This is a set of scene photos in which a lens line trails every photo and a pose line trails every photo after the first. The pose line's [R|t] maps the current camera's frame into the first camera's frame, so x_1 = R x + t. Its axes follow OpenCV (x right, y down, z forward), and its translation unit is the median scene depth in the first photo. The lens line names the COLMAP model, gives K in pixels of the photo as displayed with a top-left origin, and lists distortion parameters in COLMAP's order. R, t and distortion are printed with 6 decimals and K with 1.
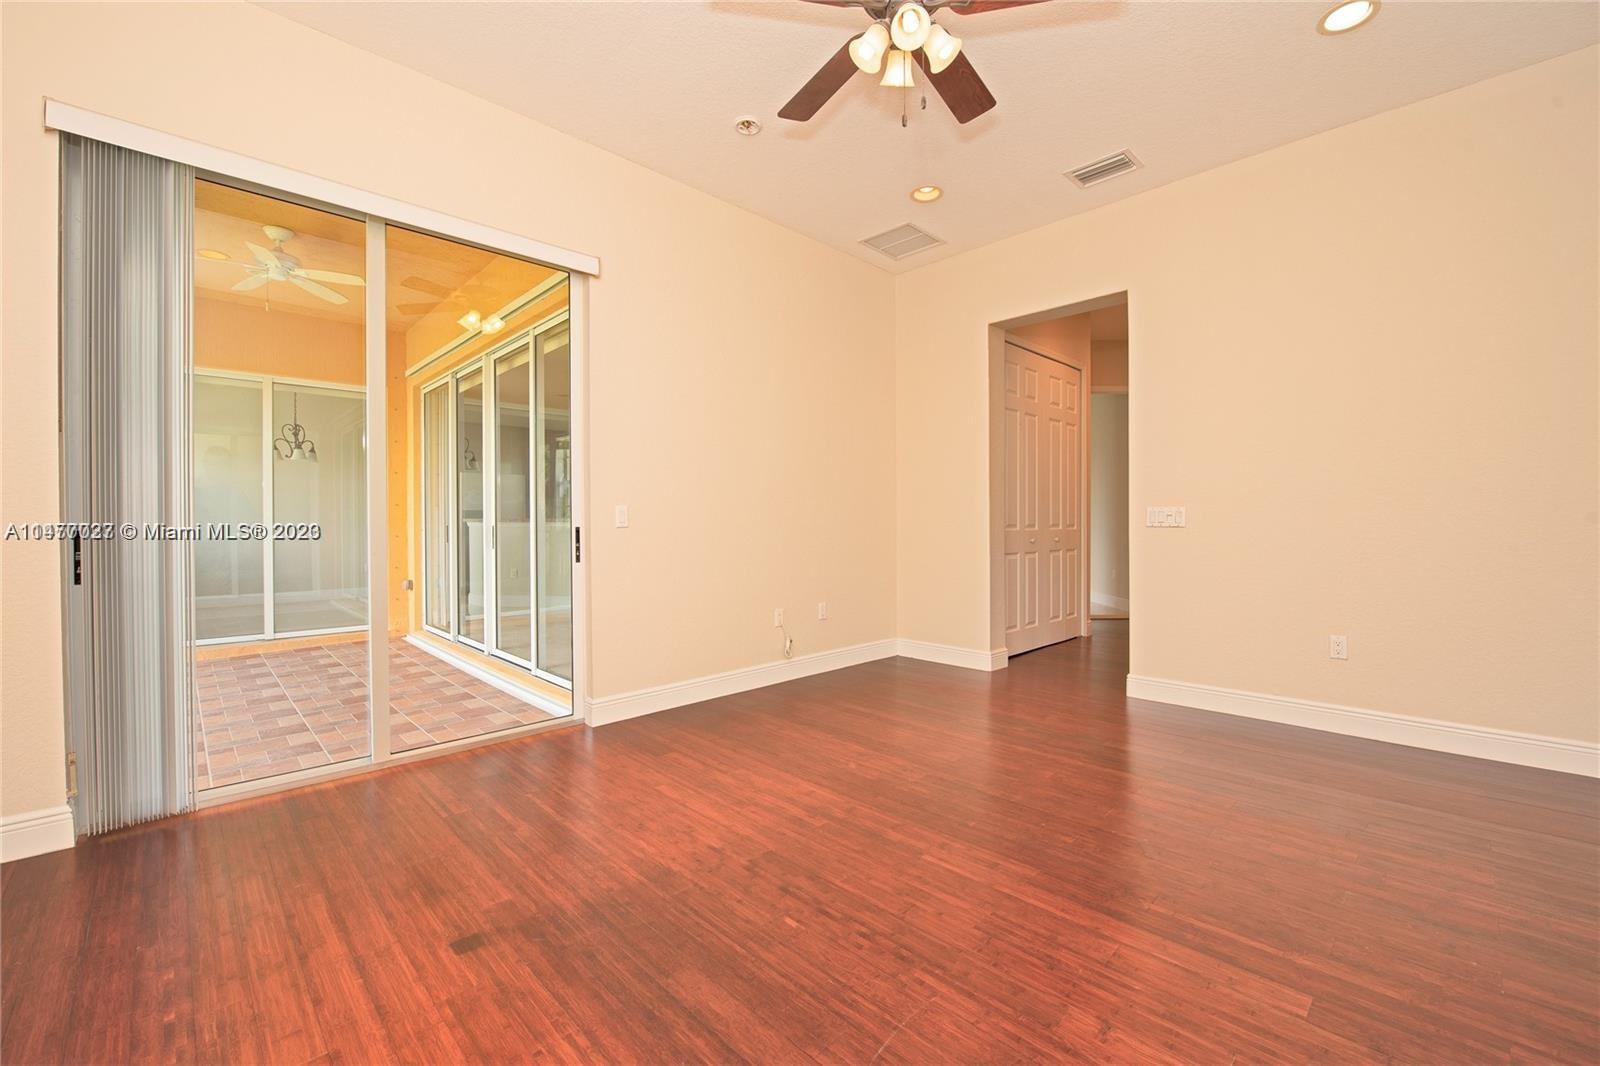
lens RADIAL K [[665.2, 0, 799.8], [0, 665.2, 527.0], [0, 0, 1]] dist [-0.007243, -0.001190]
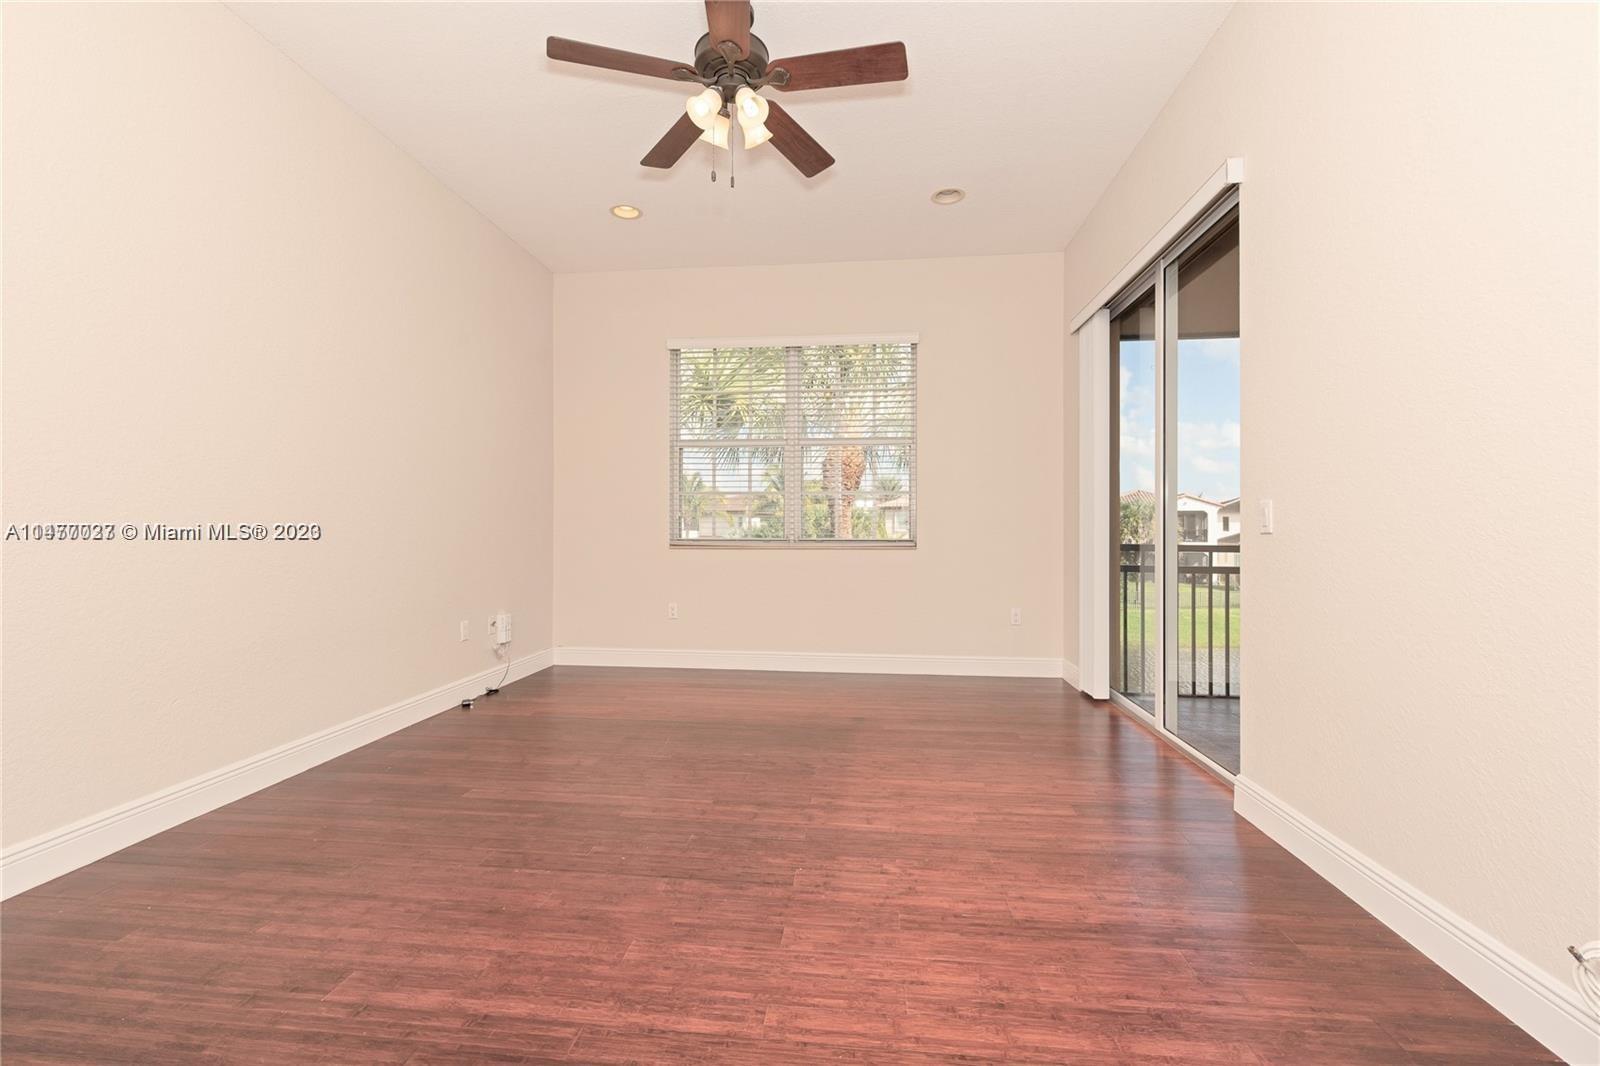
lens RADIAL K [[665.2, 0, 800.1], [0, 665.2, 530.3], [0, 0, 1]] dist [-0.007243, -0.001190]
pose [[-0.772366, 0.001842, -0.635175, 0.699031], [-0.004508, 0.999955, 0.008382, -0.010157], [0.635162, 0.009338, -0.772323, 1.710673]]
